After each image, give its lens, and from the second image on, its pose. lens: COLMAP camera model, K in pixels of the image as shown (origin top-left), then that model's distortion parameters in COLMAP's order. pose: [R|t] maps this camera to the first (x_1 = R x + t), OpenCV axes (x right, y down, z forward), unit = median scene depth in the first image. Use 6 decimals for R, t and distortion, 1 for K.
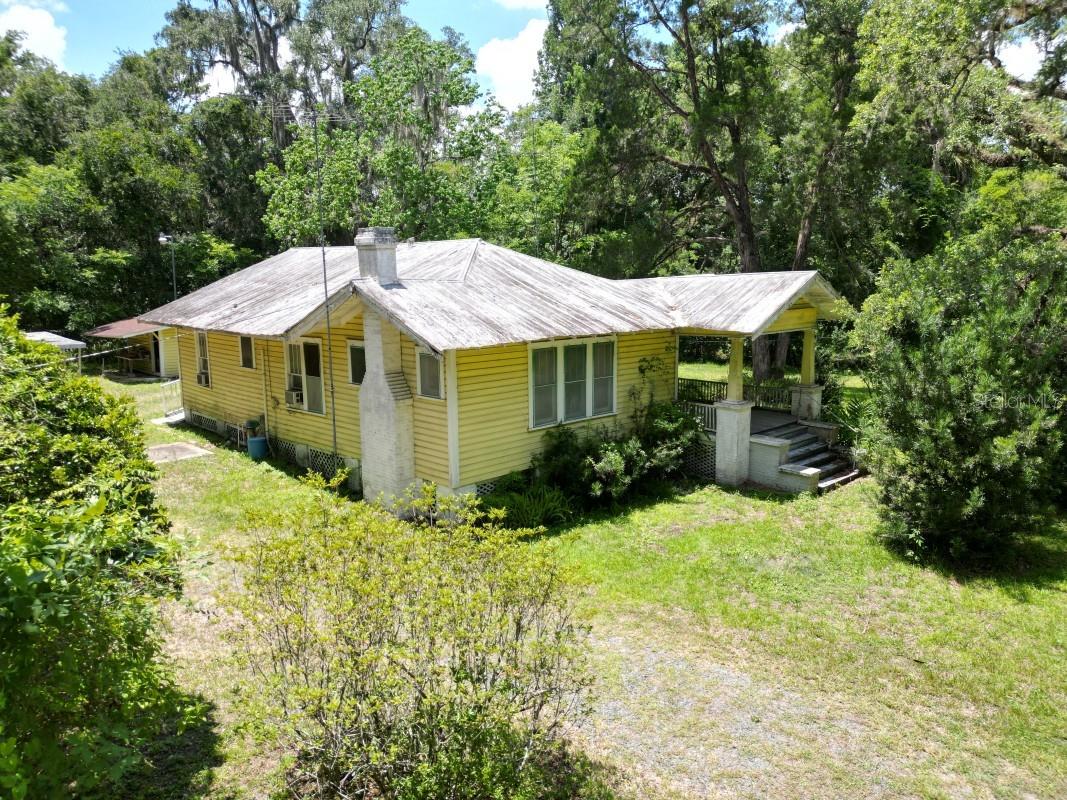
lens RADIAL K [[757.2, 0, 540.0], [0, 757.2, 400.2], [0, 0, 1]] dist [0.011714, -0.000208]
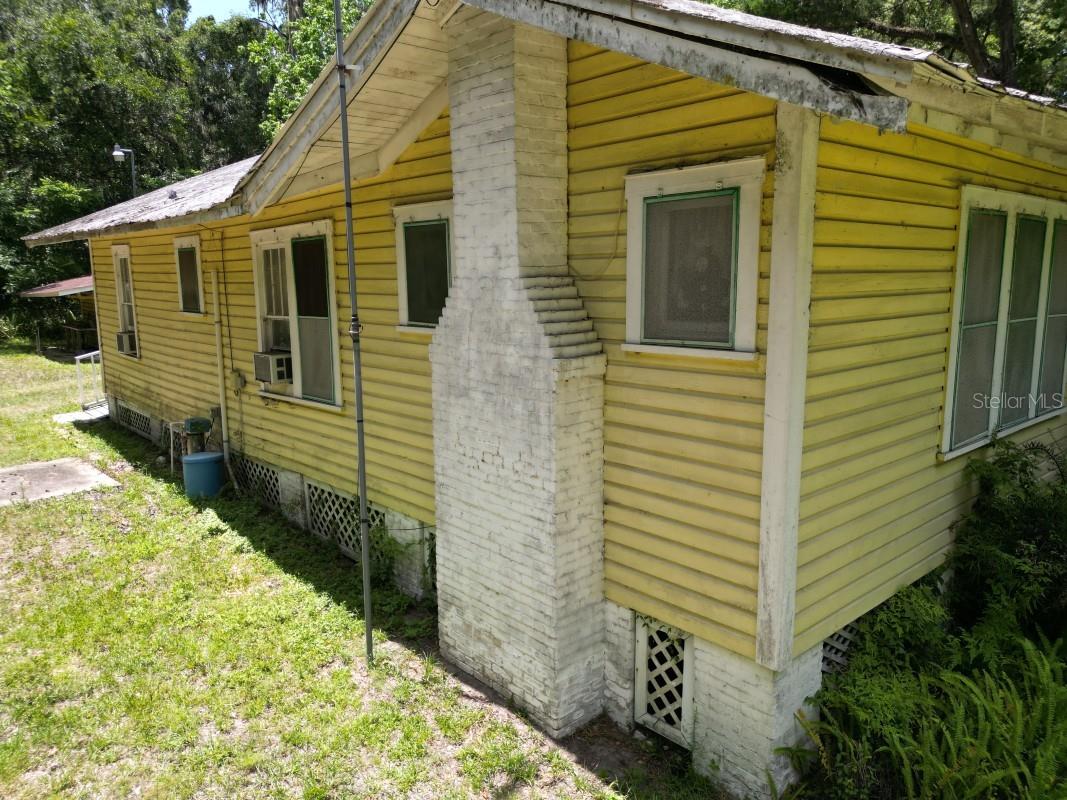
lens RADIAL K [[757.2, 0, 528.2], [0, 757.2, 399.7], [0, 0, 1]] dist [0.011714, -0.000208]
pose [[0.998713, 0.007821, -0.050106, -0.146474], [-0.007732, 0.999968, 0.001961, 0.012566], [0.050120, -0.001571, 0.998742, 0.542396]]
